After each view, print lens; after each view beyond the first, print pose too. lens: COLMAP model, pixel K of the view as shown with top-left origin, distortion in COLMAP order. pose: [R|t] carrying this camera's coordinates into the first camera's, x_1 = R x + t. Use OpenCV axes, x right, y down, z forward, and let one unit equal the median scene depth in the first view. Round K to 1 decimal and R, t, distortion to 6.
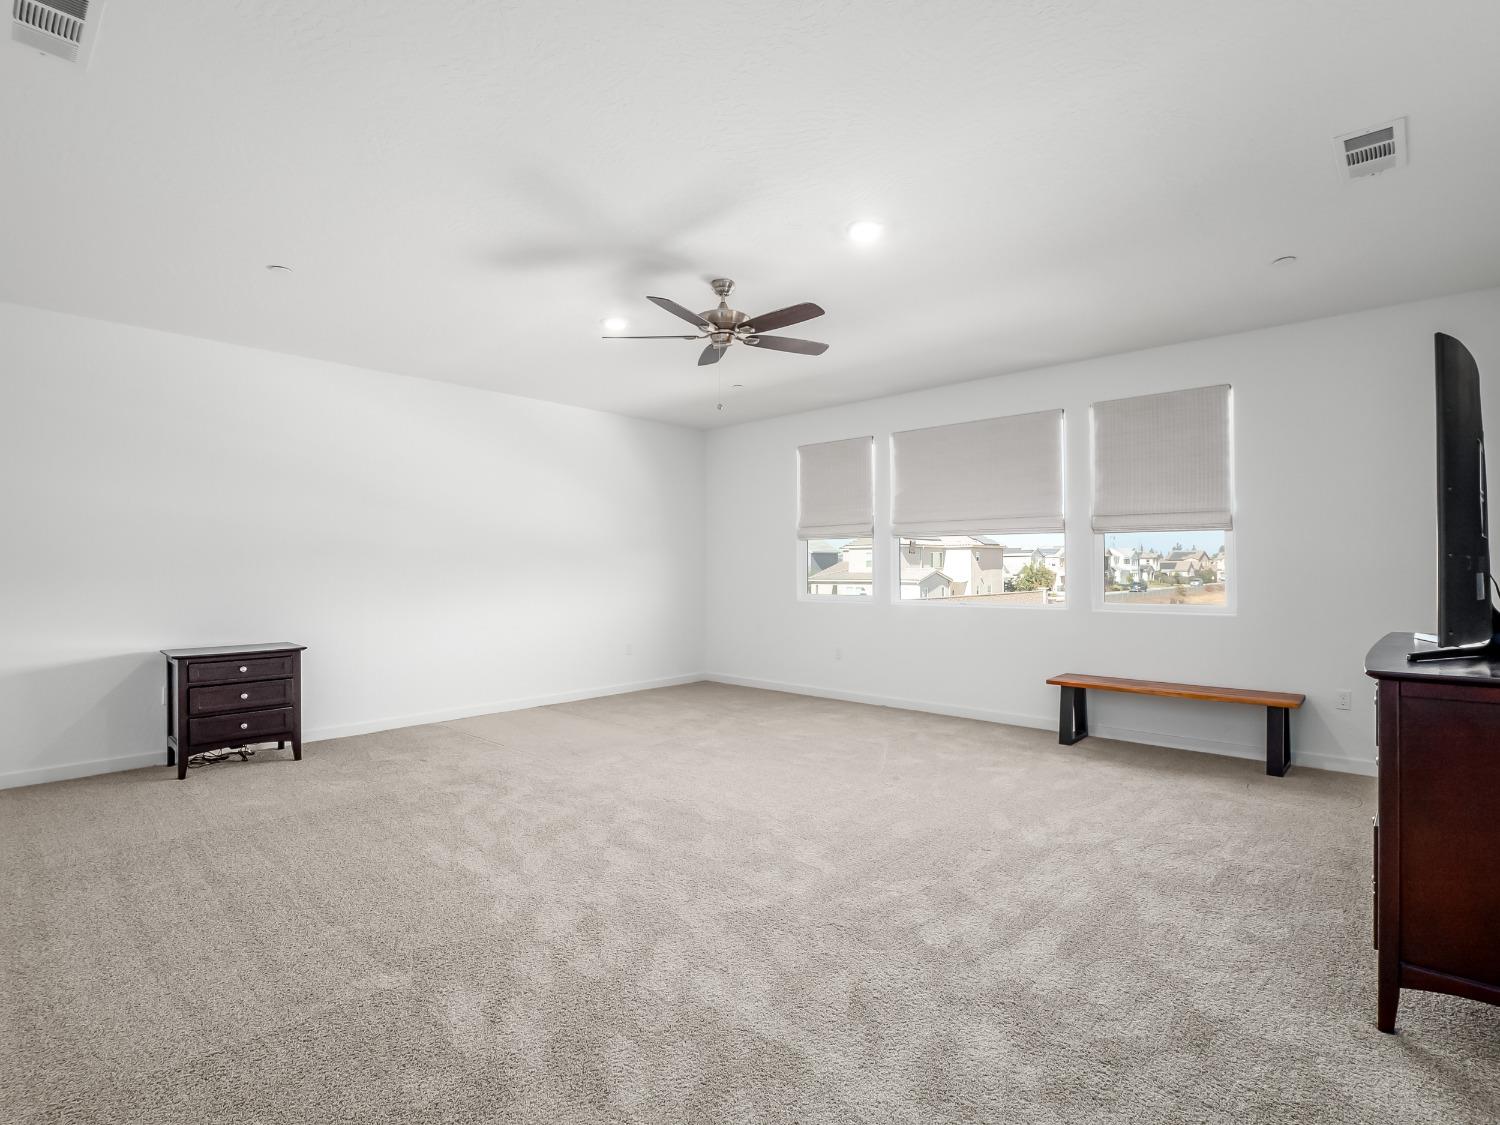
lens RADIAL K [[733.2, 0, 748.6], [0, 733.2, 568.6], [0, 0, 1]] dist [0.014616, -0.000602]
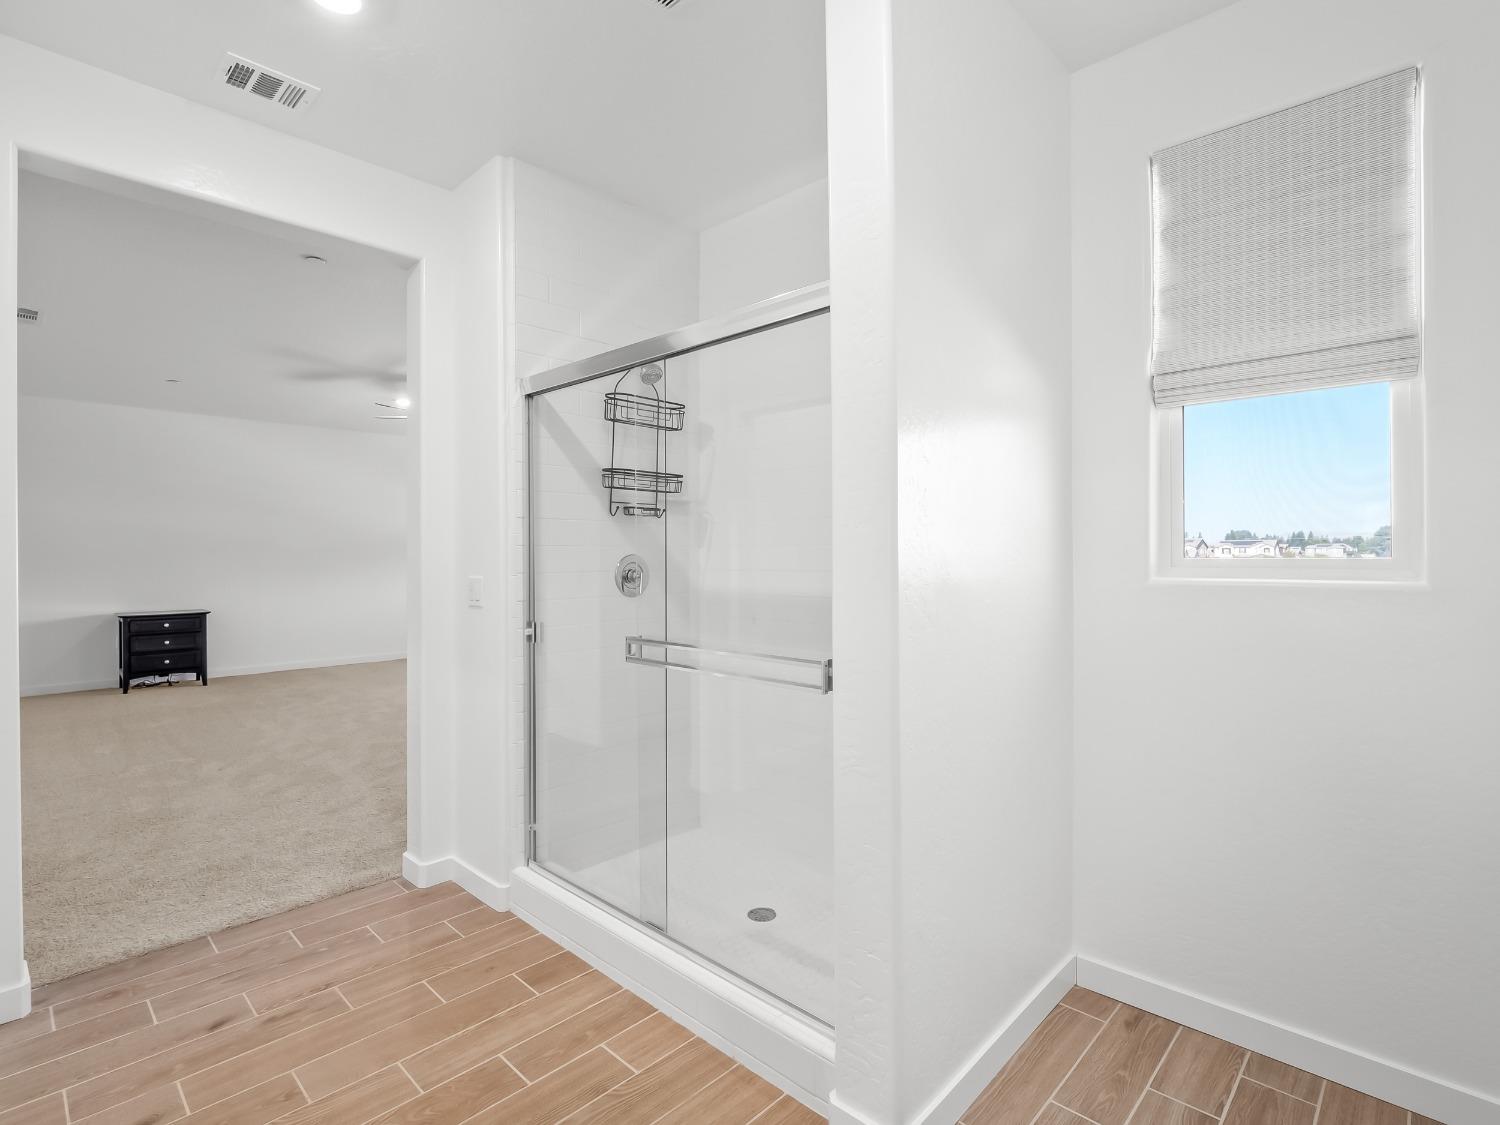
lens RADIAL K [[733.2, 0, 757.1], [0, 733.2, 560.6], [0, 0, 1]] dist [0.014616, -0.000602]
pose [[0.999621, 0.001415, -0.027481, 0.582672], [-0.001291, 0.999989, 0.004536, -0.007326], [0.027487, -0.004499, 0.999612, -0.504692]]
